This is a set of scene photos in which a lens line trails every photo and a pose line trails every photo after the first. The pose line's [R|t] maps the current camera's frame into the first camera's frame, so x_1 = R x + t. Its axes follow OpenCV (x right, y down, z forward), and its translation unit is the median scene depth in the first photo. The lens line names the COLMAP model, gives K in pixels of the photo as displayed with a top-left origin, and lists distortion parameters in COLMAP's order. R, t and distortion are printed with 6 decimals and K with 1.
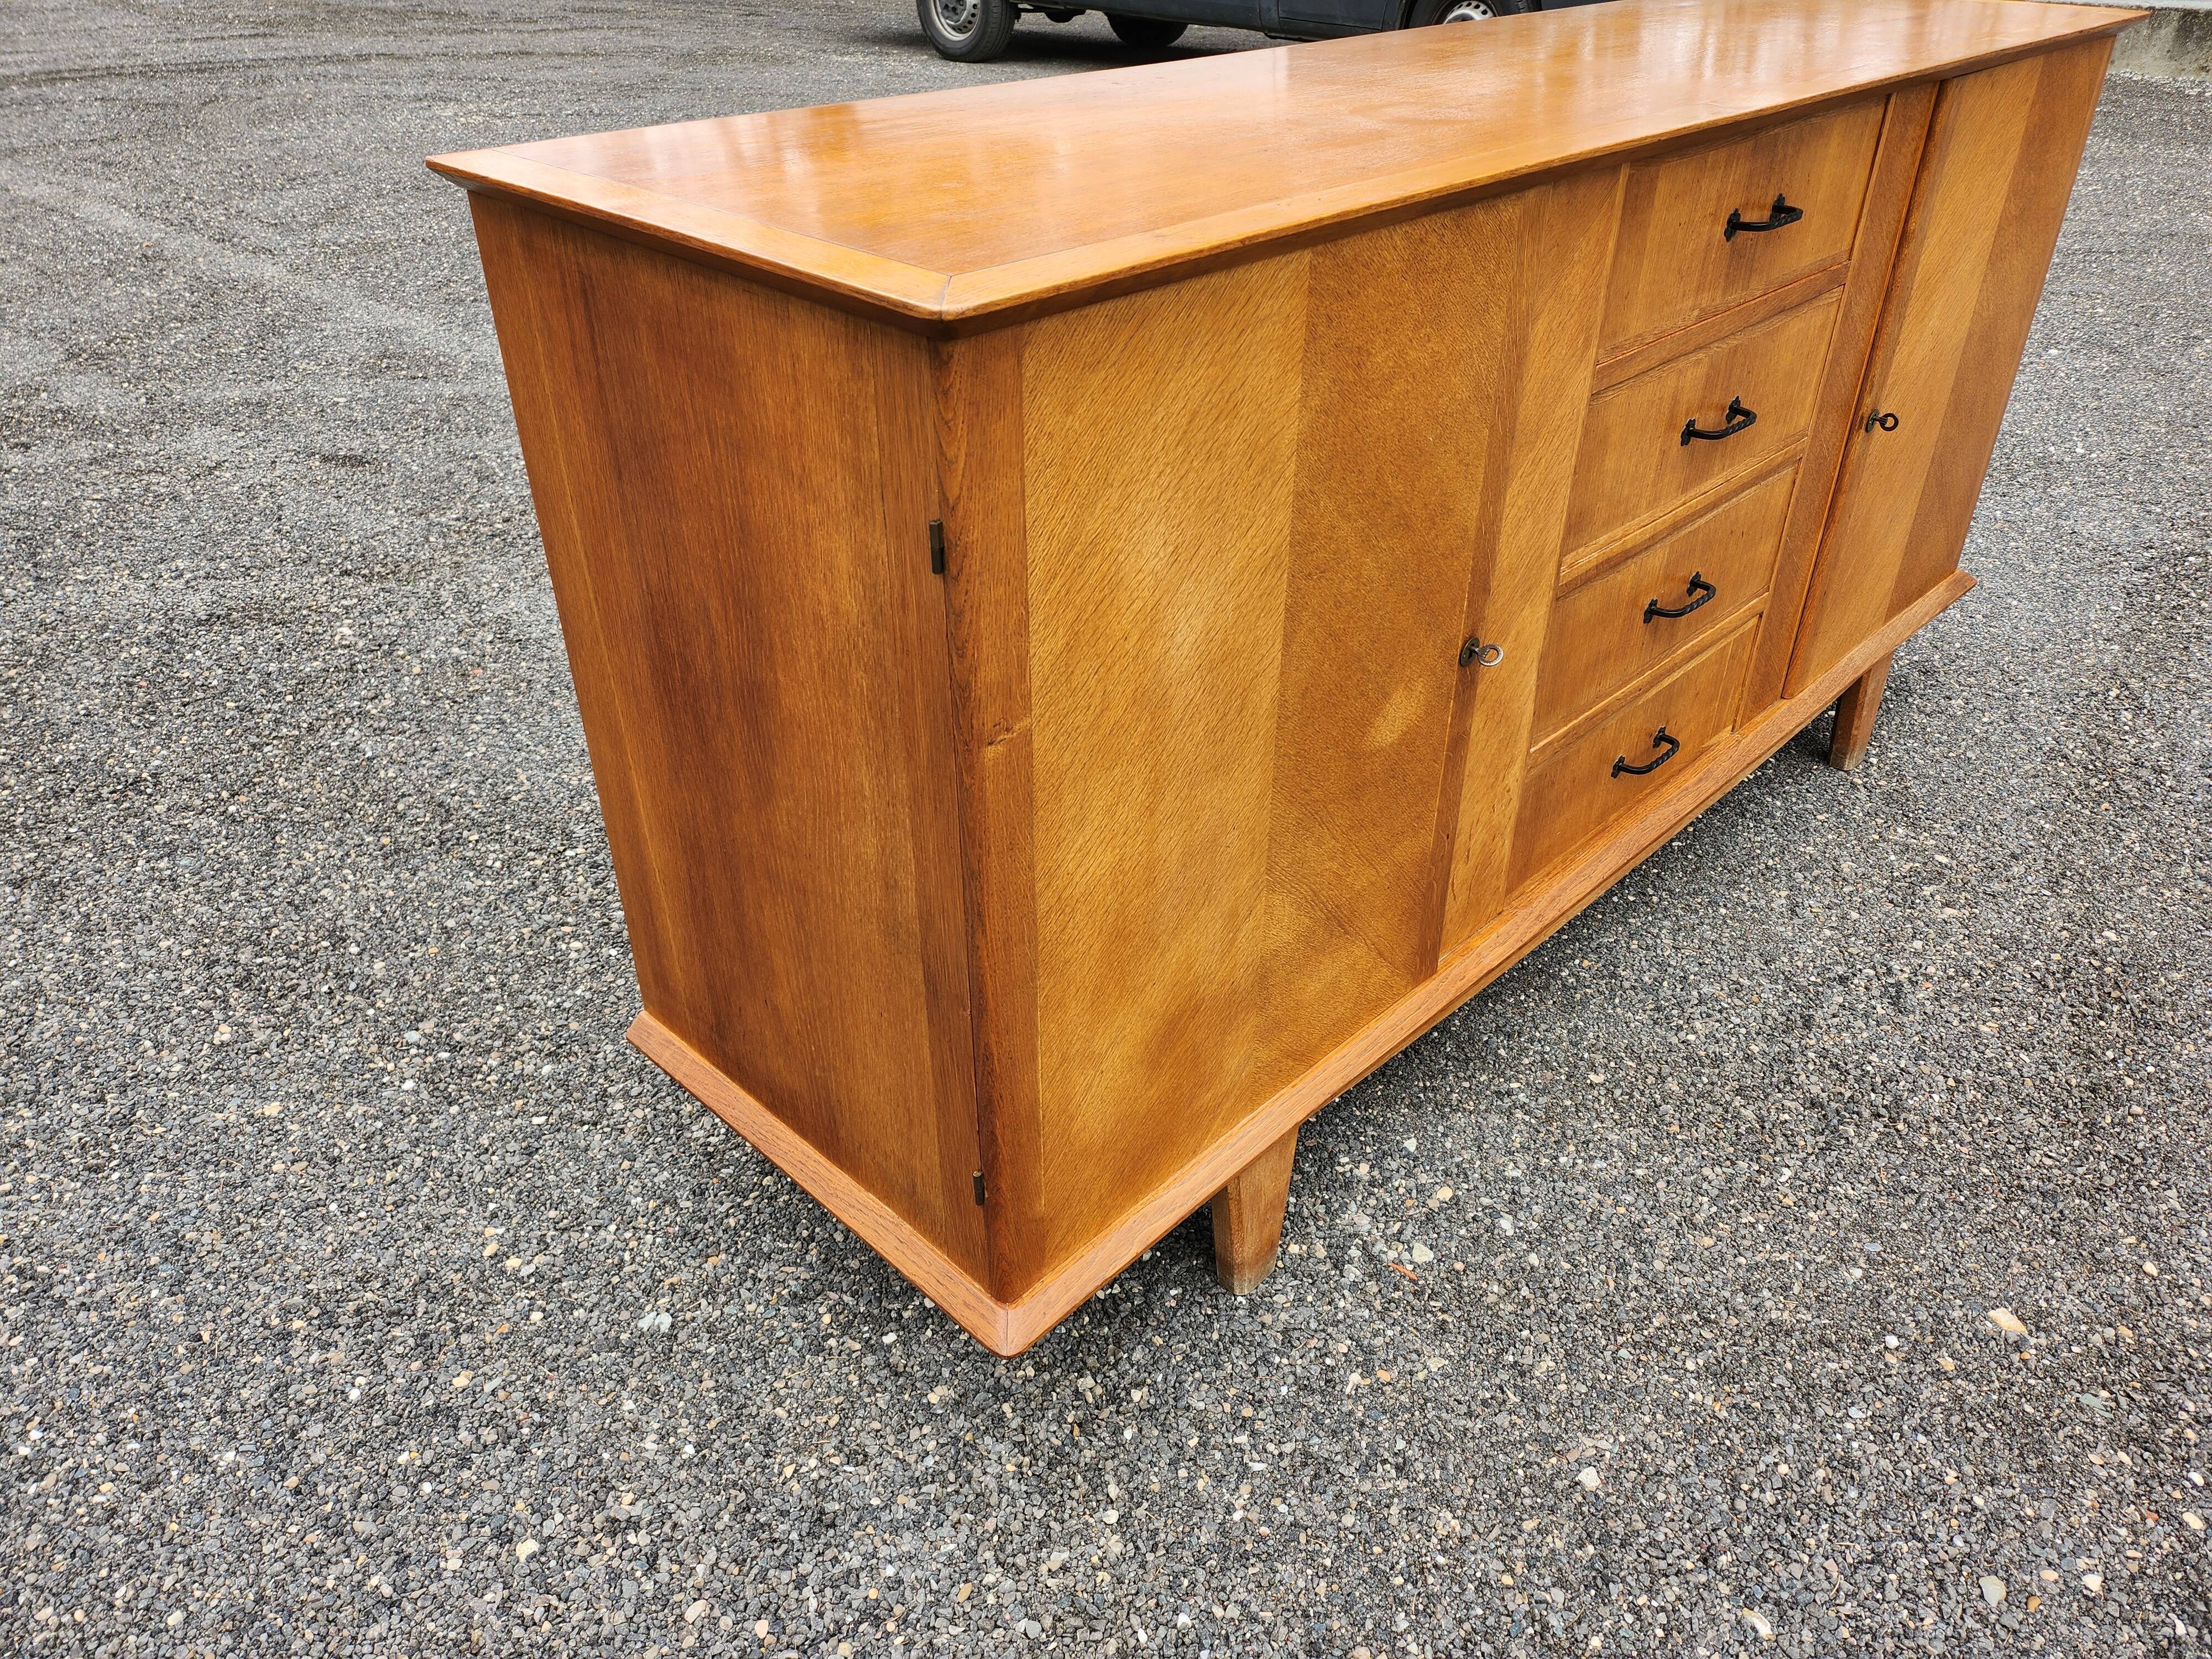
lens RADIAL K [[1560.2, 0, 1141.2], [0, 1560.2, 823.1], [0, 0, 1]] dist [0.076123, -0.083750]
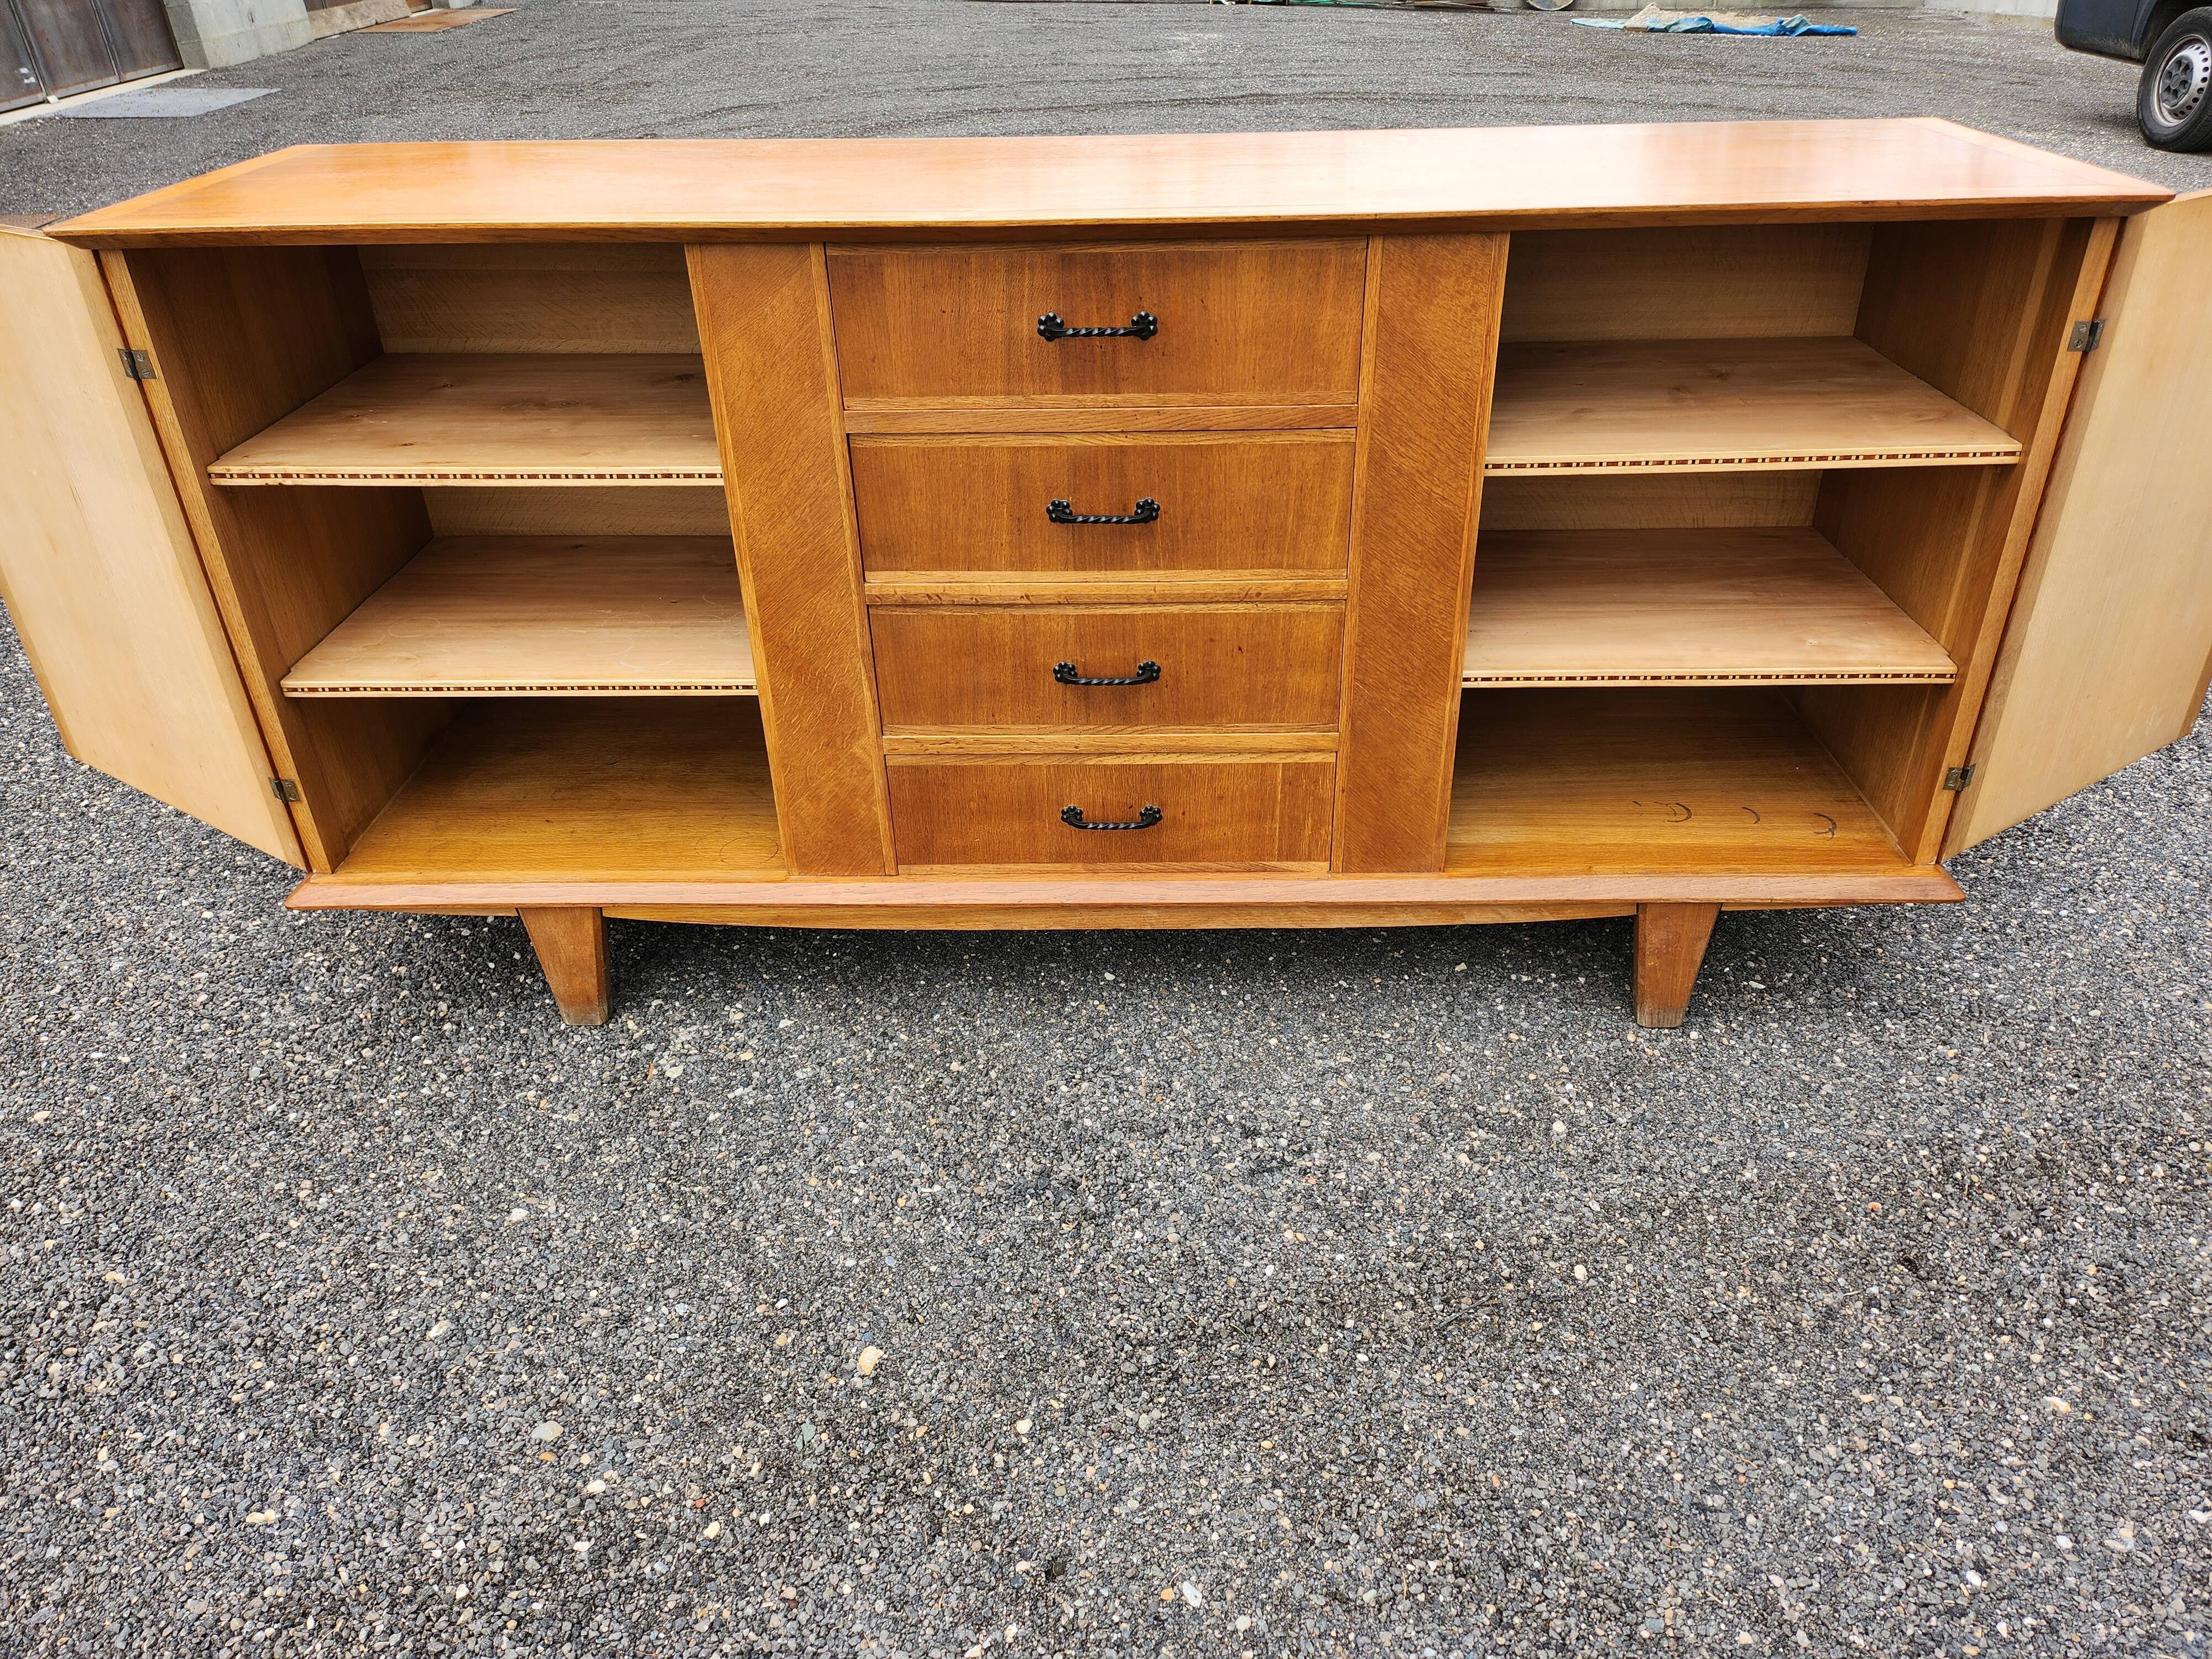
lens RADIAL K [[1560.2, 0, 1117.4], [0, 1560.2, 817.5], [0, 0, 1]] dist [0.076123, -0.083750]
pose [[0.671899, 0.361616, -0.646363, 1.184659], [-0.378186, 0.917869, 0.120386, -0.204097], [0.636810, 0.163558, 0.753473, 0.247945]]
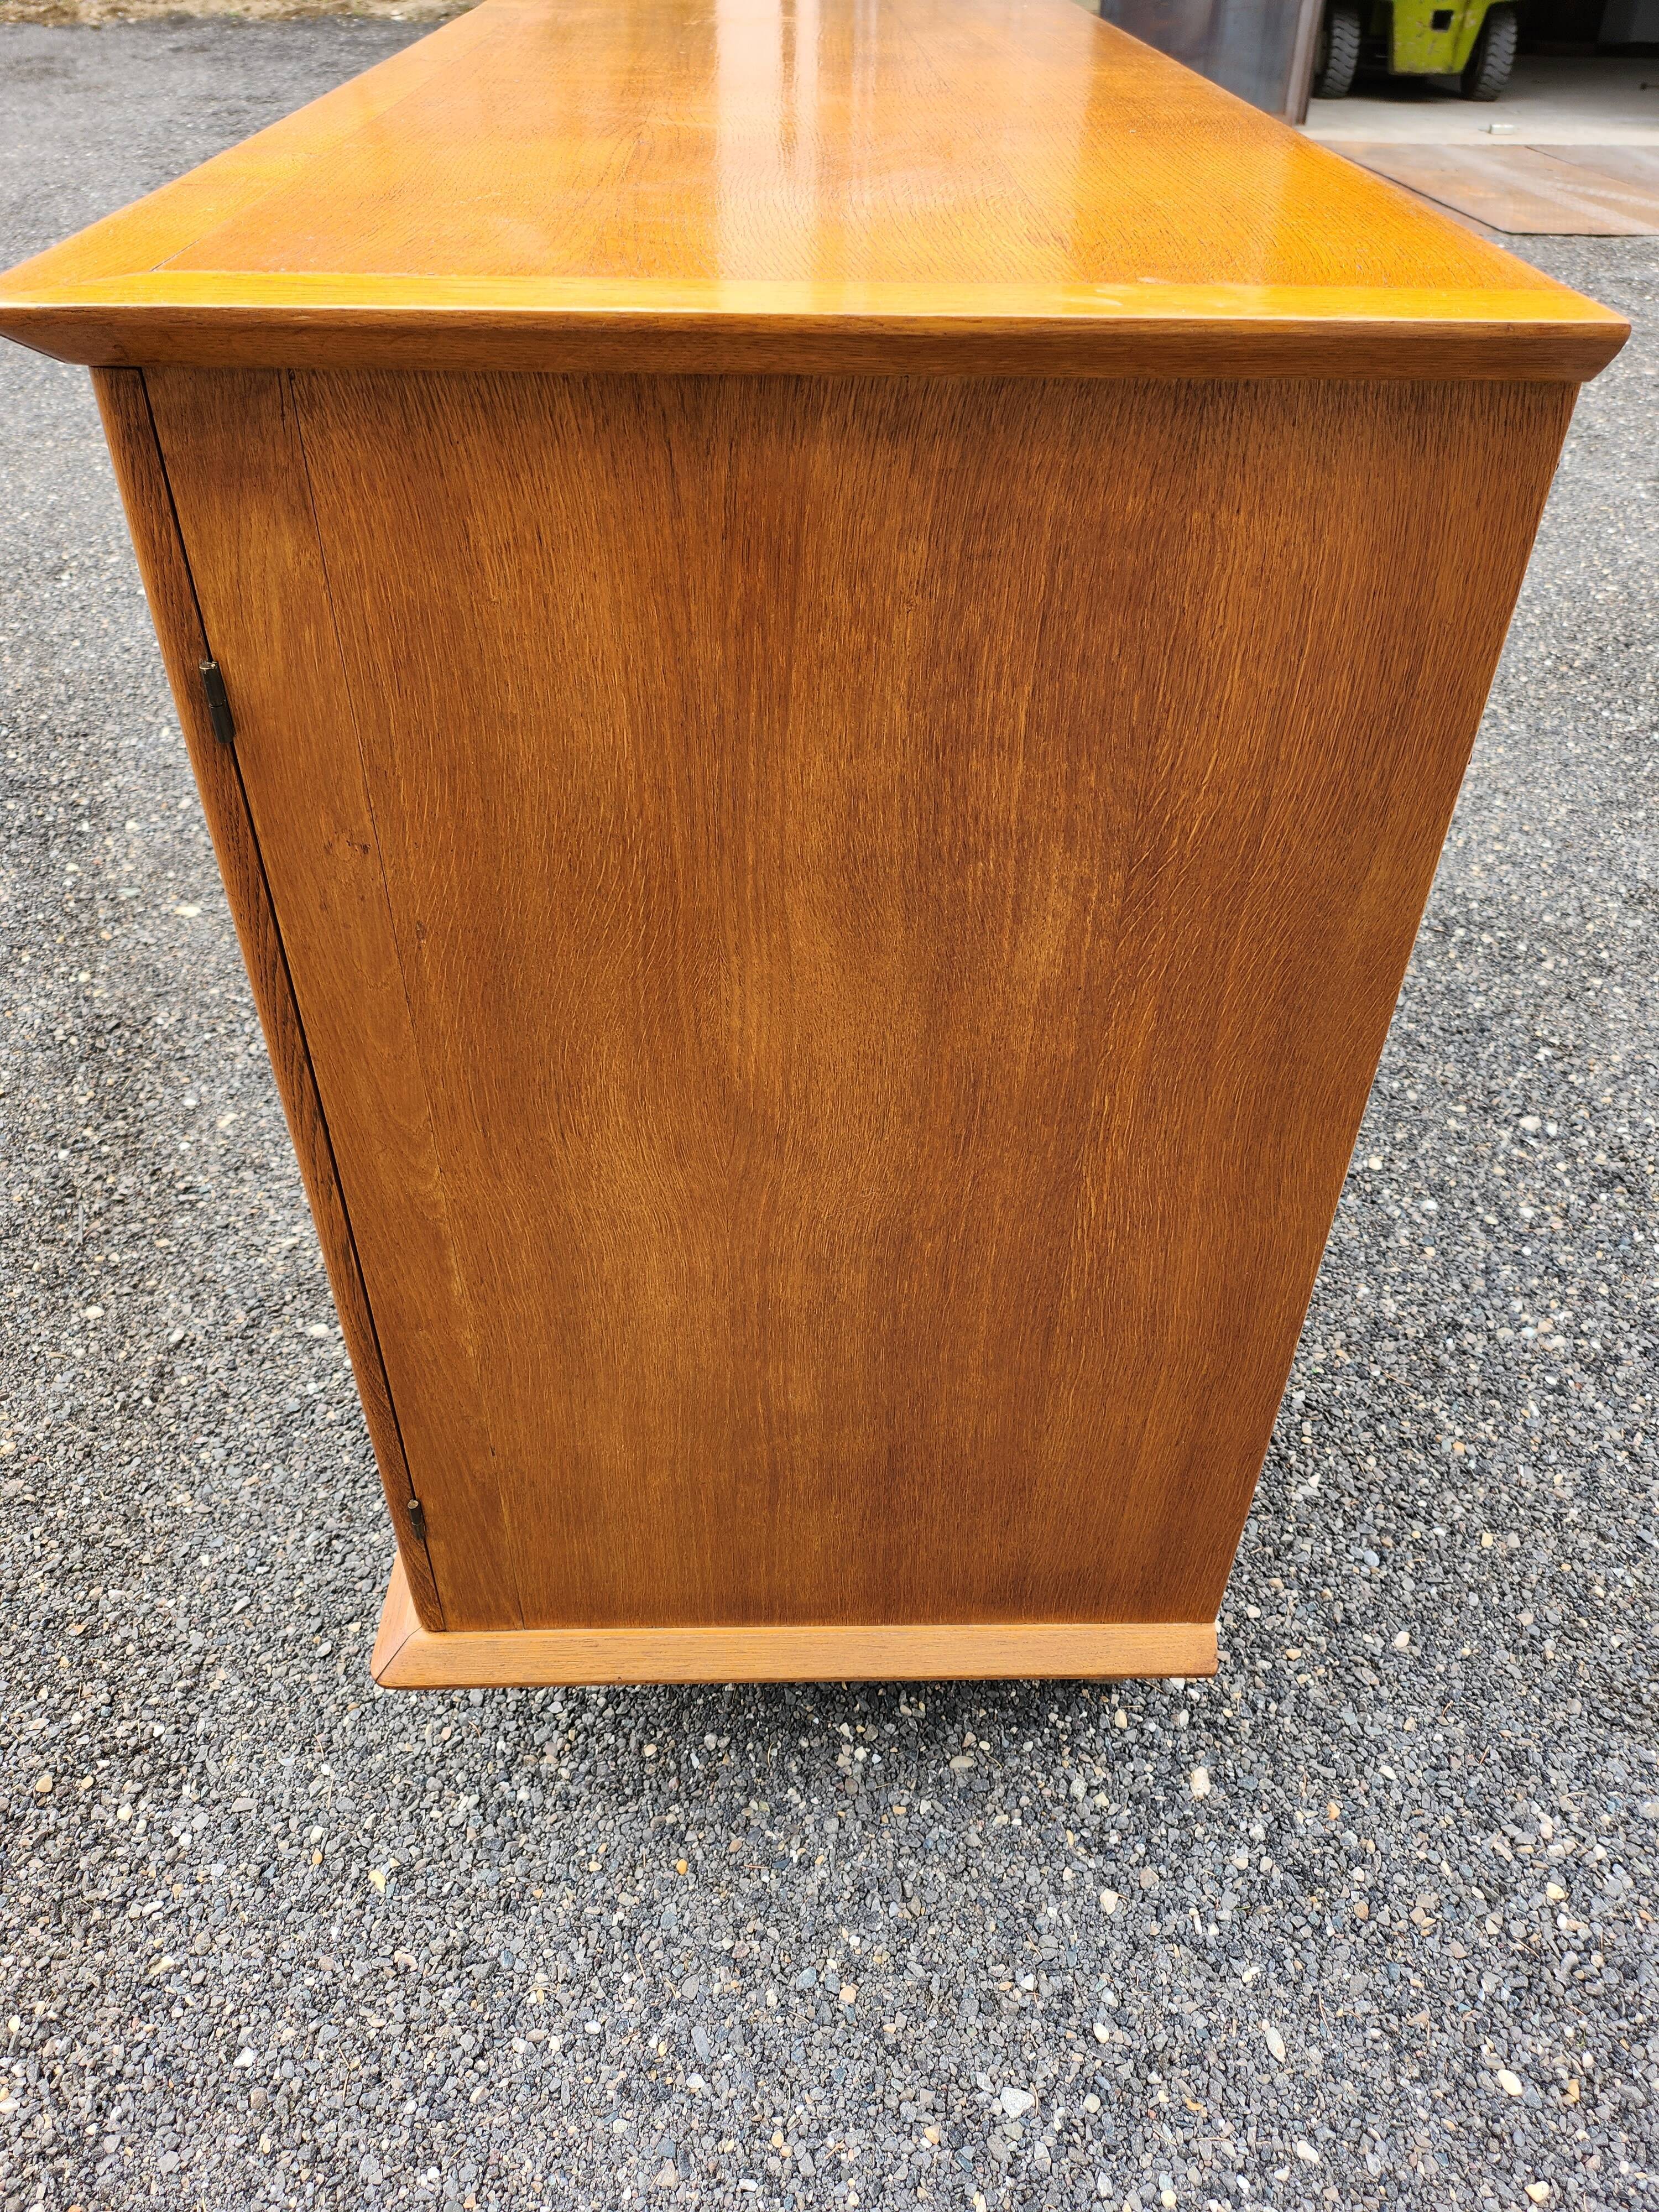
lens RADIAL K [[1560.2, 0, 824.5], [0, 1560.2, 1134.7], [0, 0, 1]] dist [0.076123, -0.083750]
pose [[-0.711386, 0.433408, -0.553251, 0.984606], [-0.393436, 0.406706, 0.824499, -0.960207], [0.582355, 0.804206, -0.118807, 1.621267]]
